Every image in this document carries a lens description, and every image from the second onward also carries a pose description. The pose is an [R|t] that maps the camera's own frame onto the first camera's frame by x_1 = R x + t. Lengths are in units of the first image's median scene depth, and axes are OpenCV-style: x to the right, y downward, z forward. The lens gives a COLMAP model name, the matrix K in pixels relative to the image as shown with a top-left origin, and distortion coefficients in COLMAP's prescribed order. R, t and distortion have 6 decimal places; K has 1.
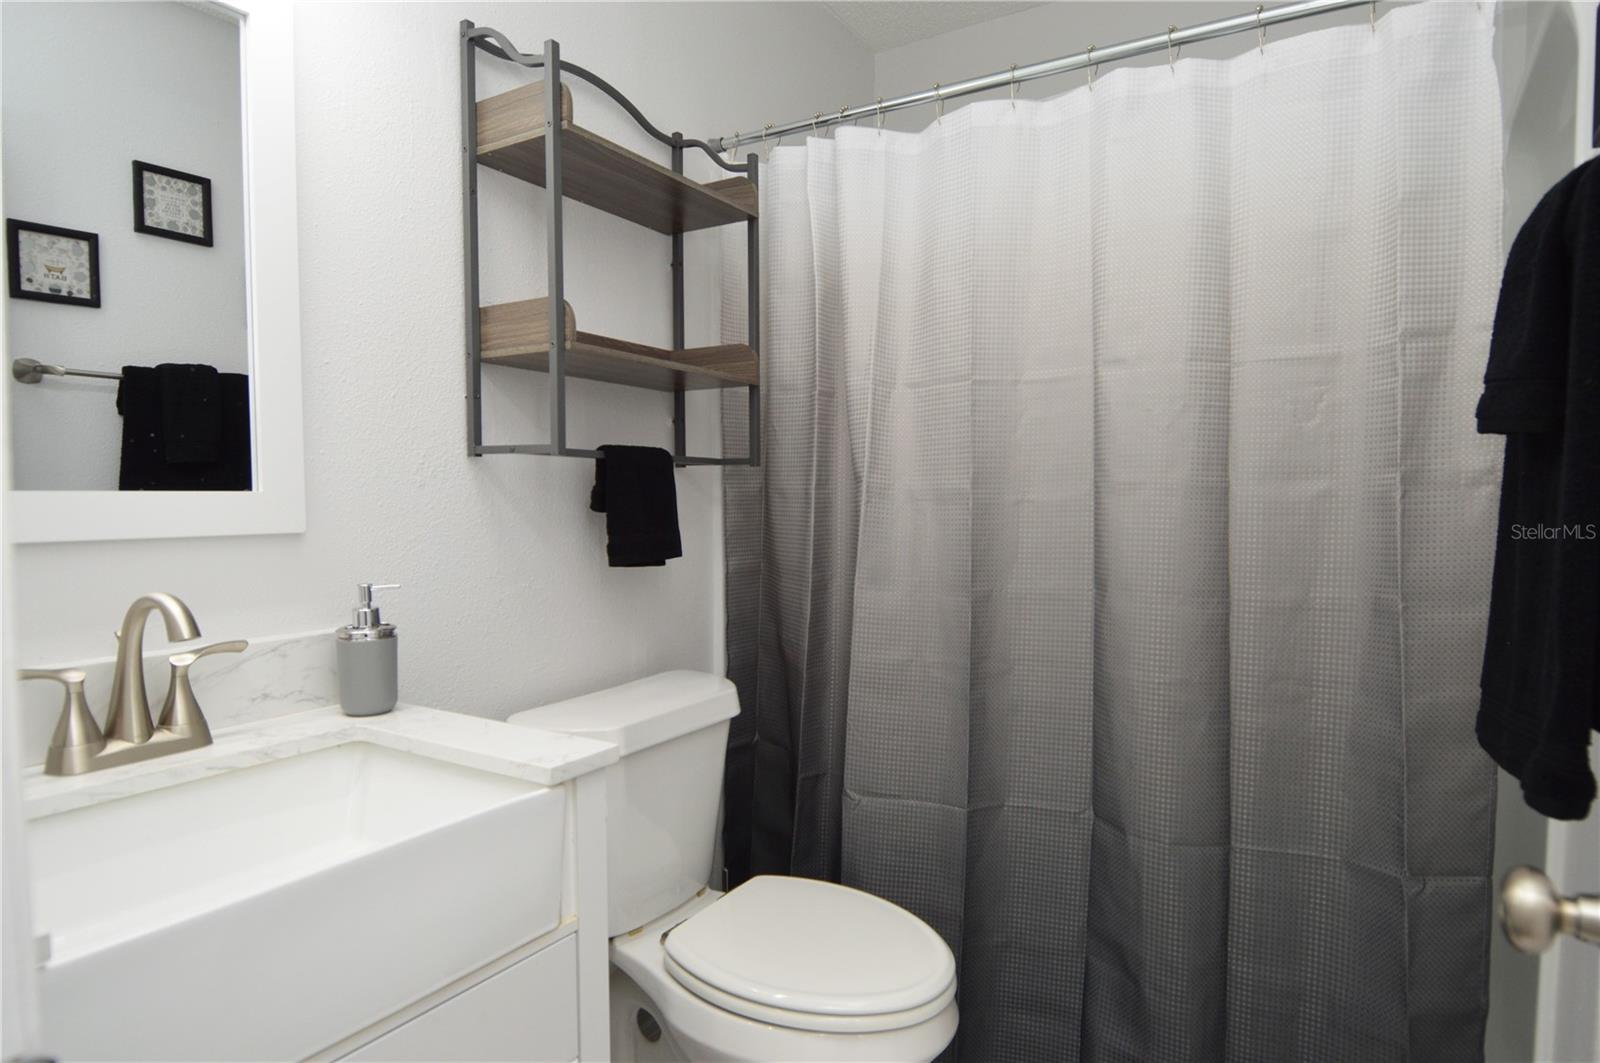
lens RADIAL K [[891.4, 0, 802.7], [0, 891.4, 538.9], [0, 0, 1]] dist [0.029208, -0.039285]
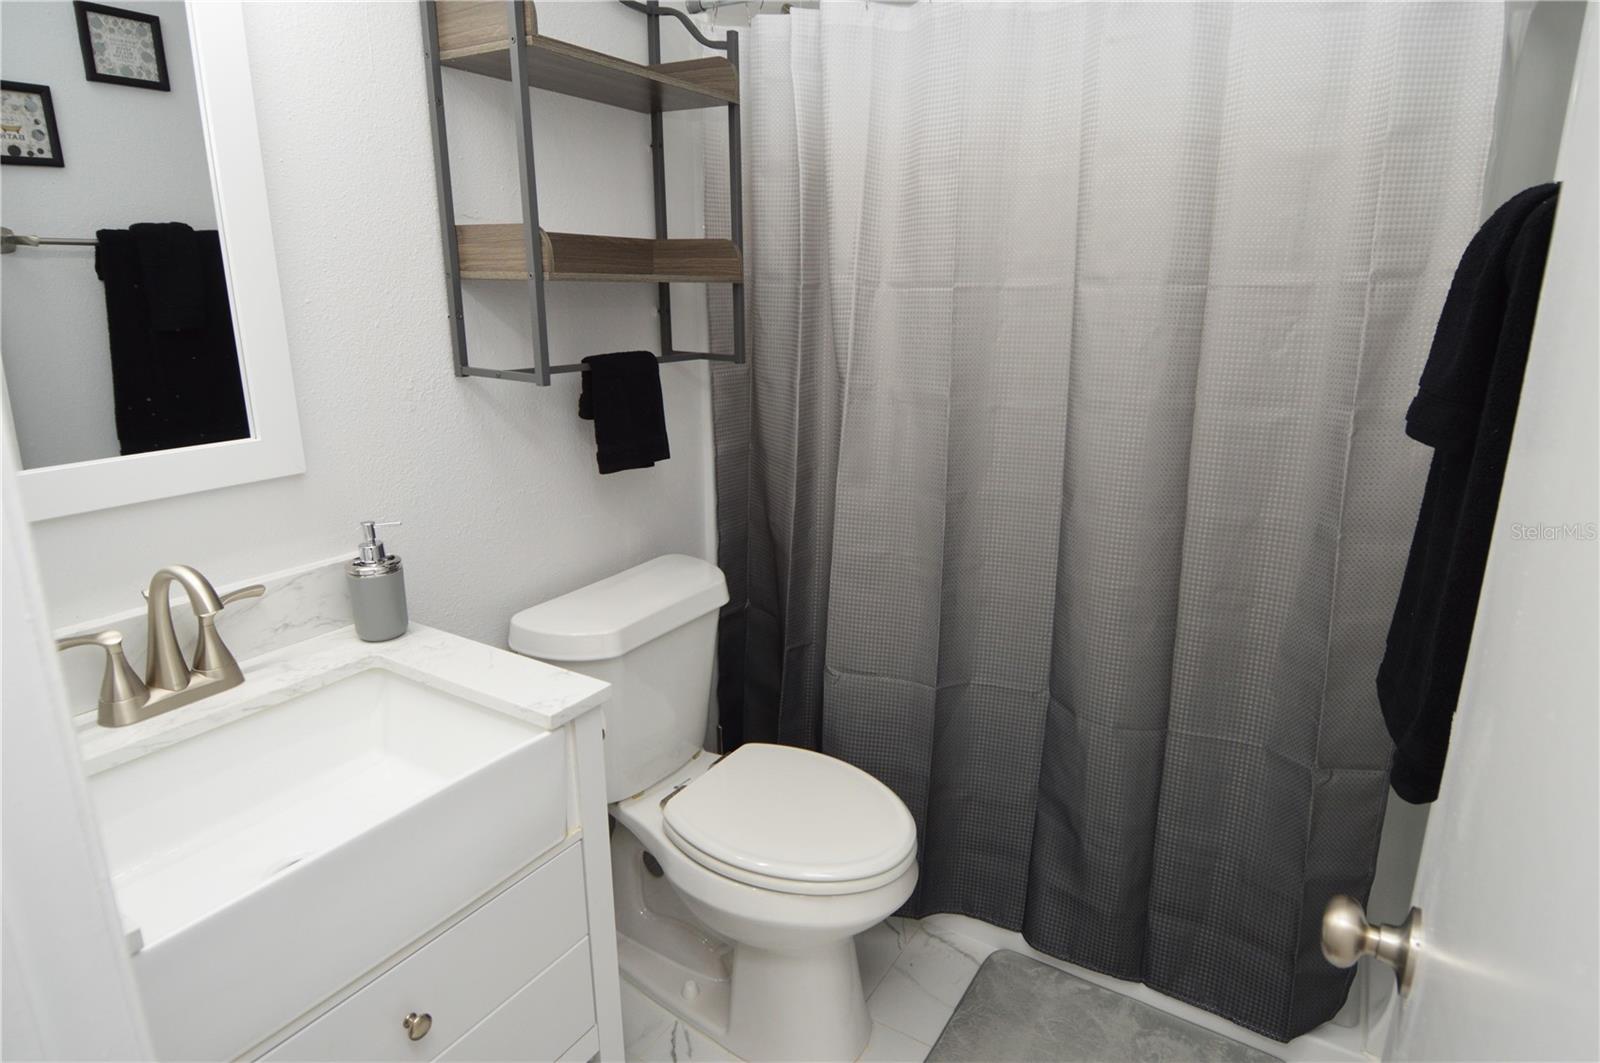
lens RADIAL K [[891.0, 0, 810.9], [0, 891.0, 513.2], [0, 0, 1]] dist [0.025417, -0.033293]
pose [[0.999987, 0.001027, 0.004928, 0.024744], [-0.002014, 0.978818, 0.204722, -0.136341], [-0.004613, -0.204729, 0.978808, -0.030987]]
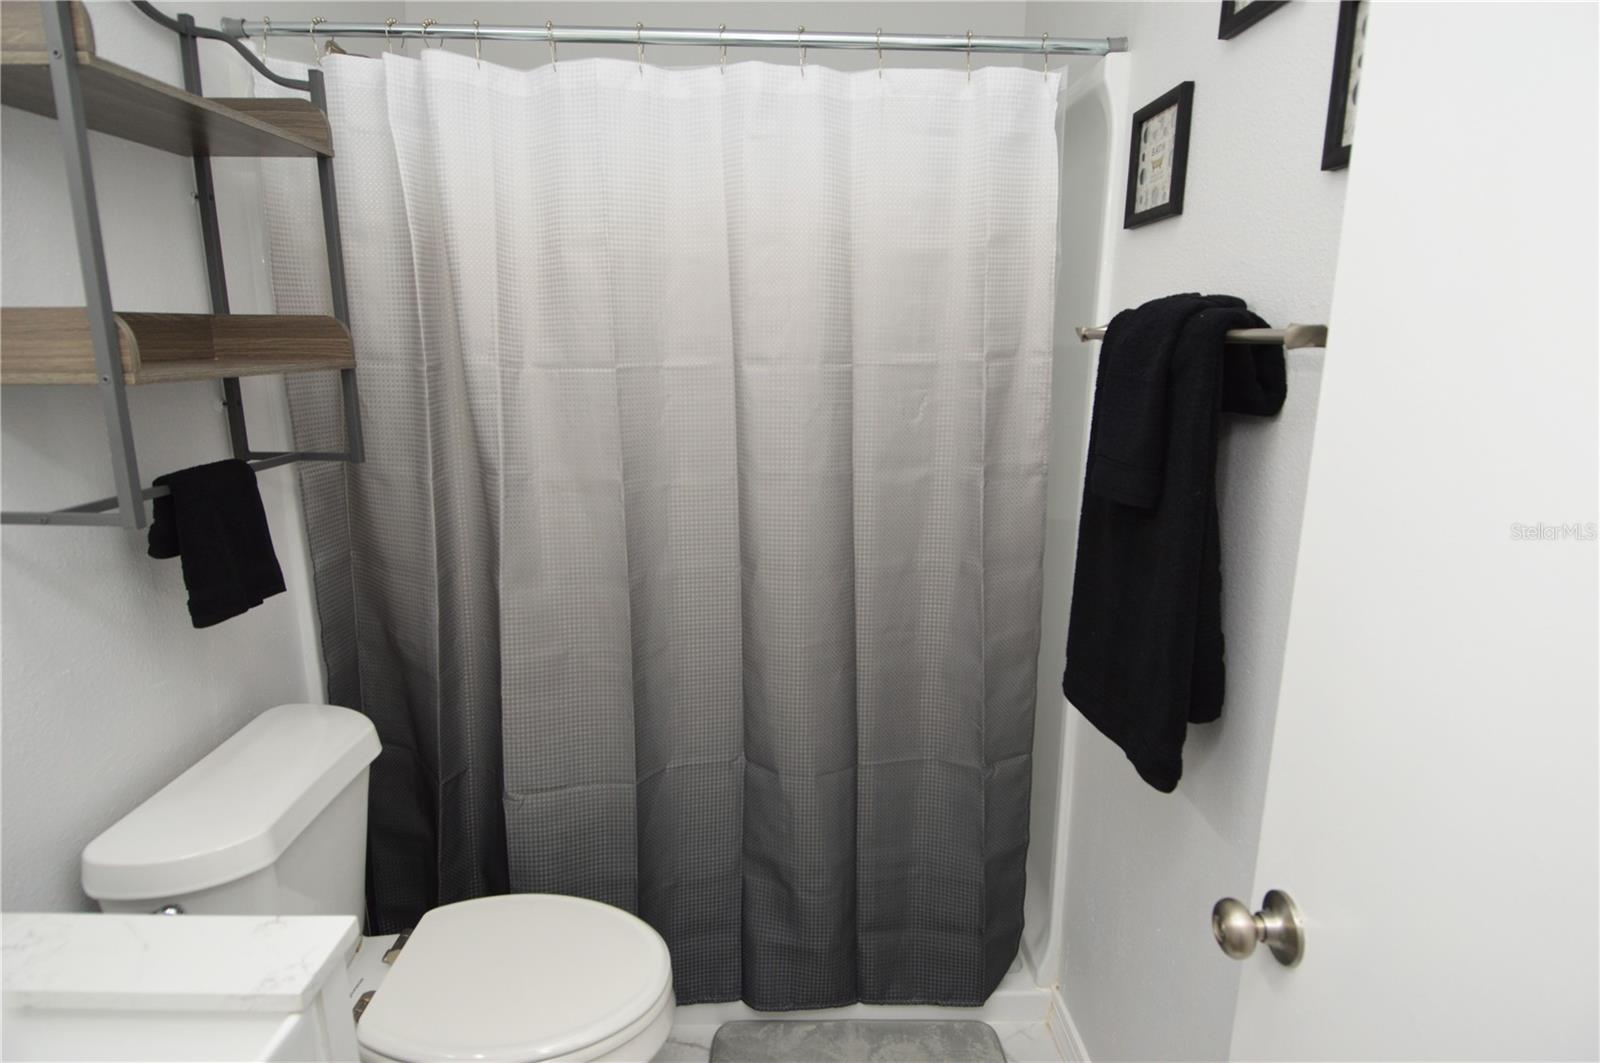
lens RADIAL K [[870.5, 0, 796.9], [0, 870.5, 523.1], [0, 0, 1]] dist [0.021066, -0.036031]
pose [[0.841302, -0.119950, 0.527090, -0.163144], [0.028694, 0.983605, 0.178040, -0.177923], [-0.539804, -0.134662, 0.830950, 0.095218]]
